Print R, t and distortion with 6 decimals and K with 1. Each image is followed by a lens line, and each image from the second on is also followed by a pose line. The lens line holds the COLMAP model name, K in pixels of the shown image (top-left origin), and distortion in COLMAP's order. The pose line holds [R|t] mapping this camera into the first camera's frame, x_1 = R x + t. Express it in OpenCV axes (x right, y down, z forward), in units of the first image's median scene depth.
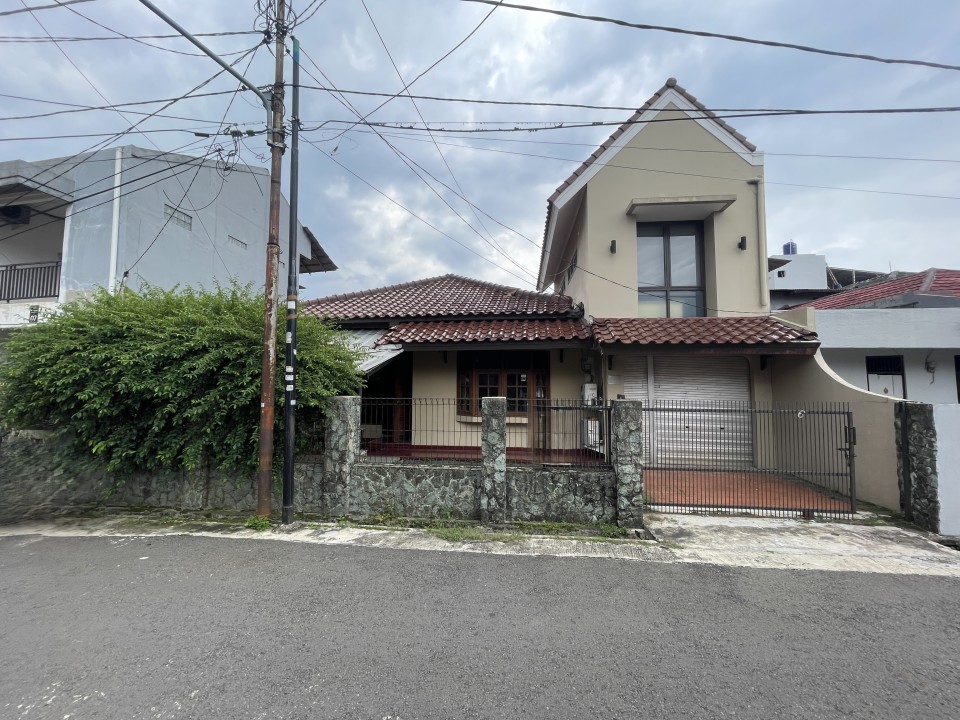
lens RADIAL K [[386.7, 0, 477.4], [0, 386.7, 358.1], [0, 0, 1]] dist [-0.003583, 0.001022]
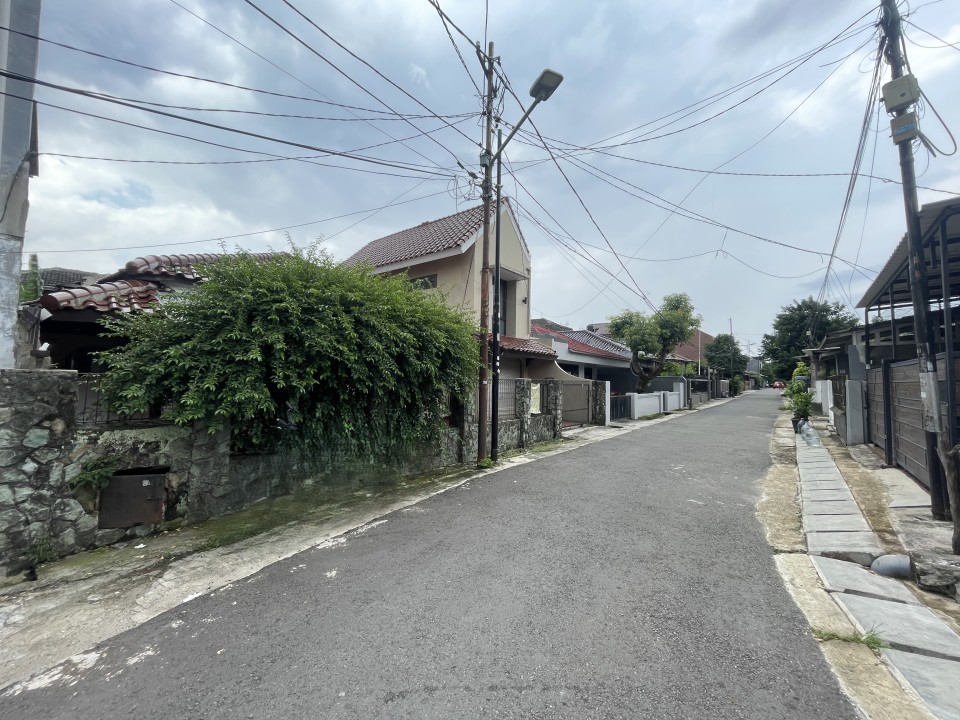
lens RADIAL K [[386.7, 0, 477.1], [0, 386.7, 358.3], [0, 0, 1]] dist [-0.003583, 0.001022]
pose [[0.529905, 0.048627, 0.846662, -1.628609], [-0.070531, 0.997423, -0.013142, 0.049325], [-0.845119, -0.052752, 0.531969, 0.251991]]
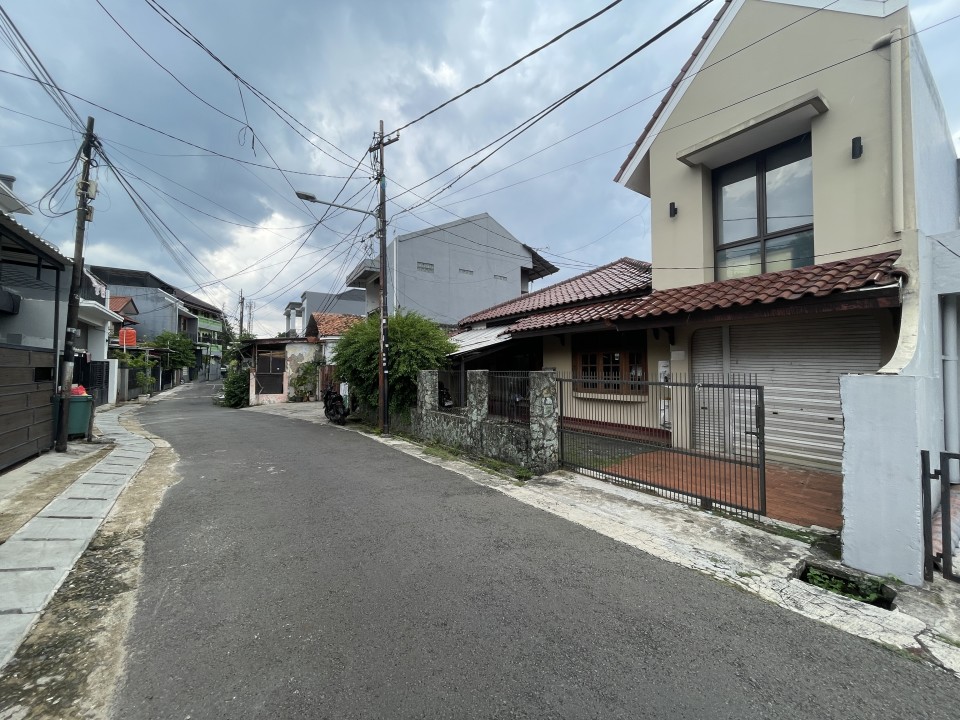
lens RADIAL K [[386.7, 0, 481.7], [0, 386.7, 359.0], [0, 0, 1]] dist [-0.003583, 0.001022]
pose [[0.666715, -0.024525, -0.744909, 1.149979], [0.049333, 0.998719, 0.011272, 0.048711], [0.743678, -0.044264, 0.667071, 0.071357]]
